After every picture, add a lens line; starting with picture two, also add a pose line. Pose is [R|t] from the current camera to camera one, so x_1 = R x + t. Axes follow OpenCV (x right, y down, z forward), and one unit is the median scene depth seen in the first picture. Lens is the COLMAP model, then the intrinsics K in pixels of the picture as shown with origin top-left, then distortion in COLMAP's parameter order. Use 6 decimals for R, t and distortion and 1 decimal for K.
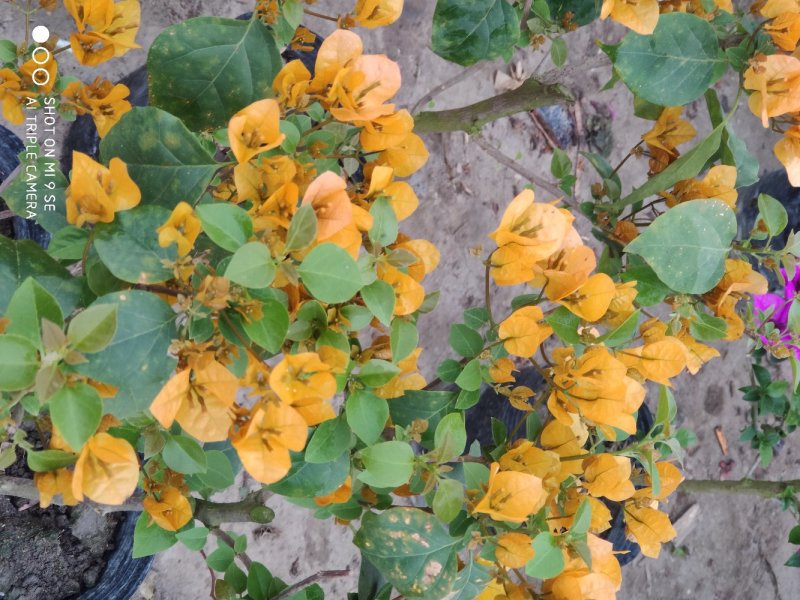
lens RADIAL K [[1345.1, 0, 400.0], [0, 1345.1, 301.8], [0, 0, 1]] dist [0.186636, 0.000000]
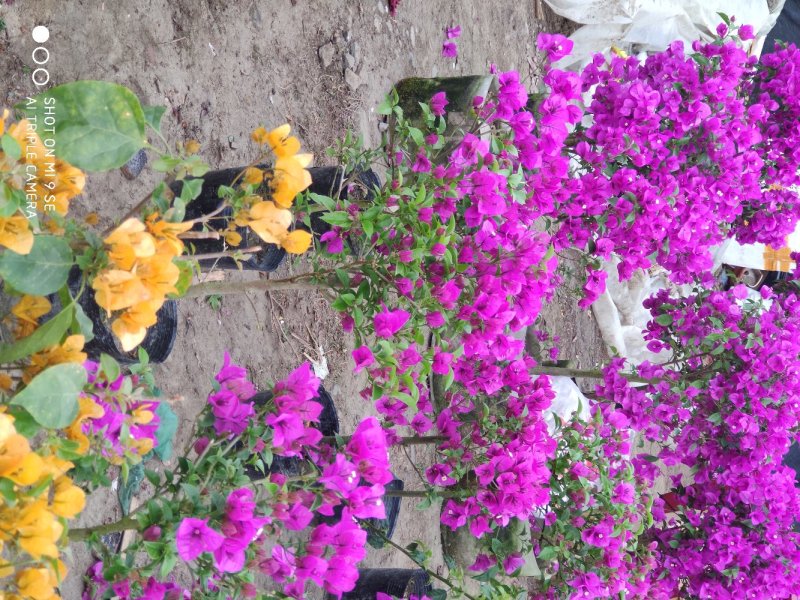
lens RADIAL K [[1345.1, 0, 404.0], [0, 1345.1, 300.0], [0, 0, 1]] dist [0.186636, 0.000000]
pose [[0.847501, -0.029033, 0.529999, -0.230175], [0.024208, 0.999578, 0.016046, -0.154850], [-0.530242, -0.000769, 0.847846, -0.398450]]
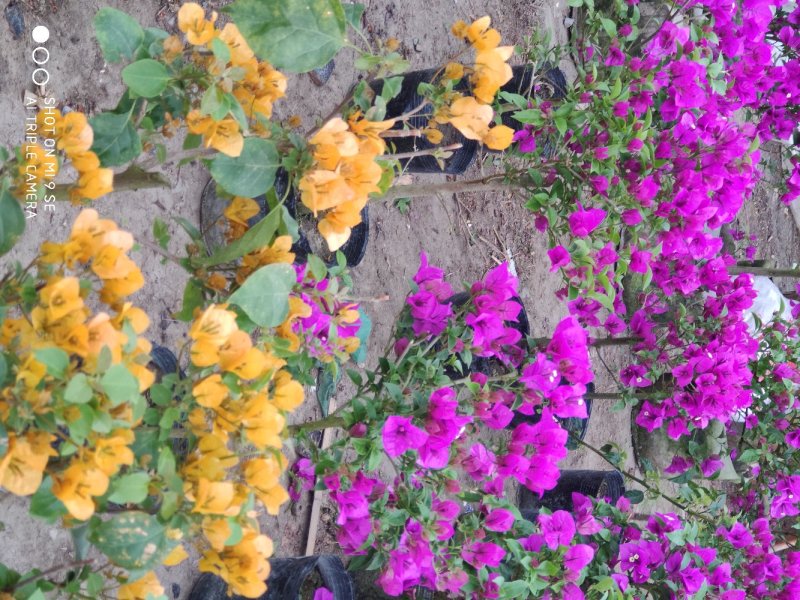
lens RADIAL K [[1345.1, 0, 401.2], [0, 1345.1, 294.8], [0, 0, 1]] dist [0.186636, 0.000000]
pose [[0.909334, -0.074232, 0.409392, -0.248280], [0.046875, 0.995969, 0.076474, -0.145036], [-0.413419, -0.050350, 0.909148, -0.371117]]
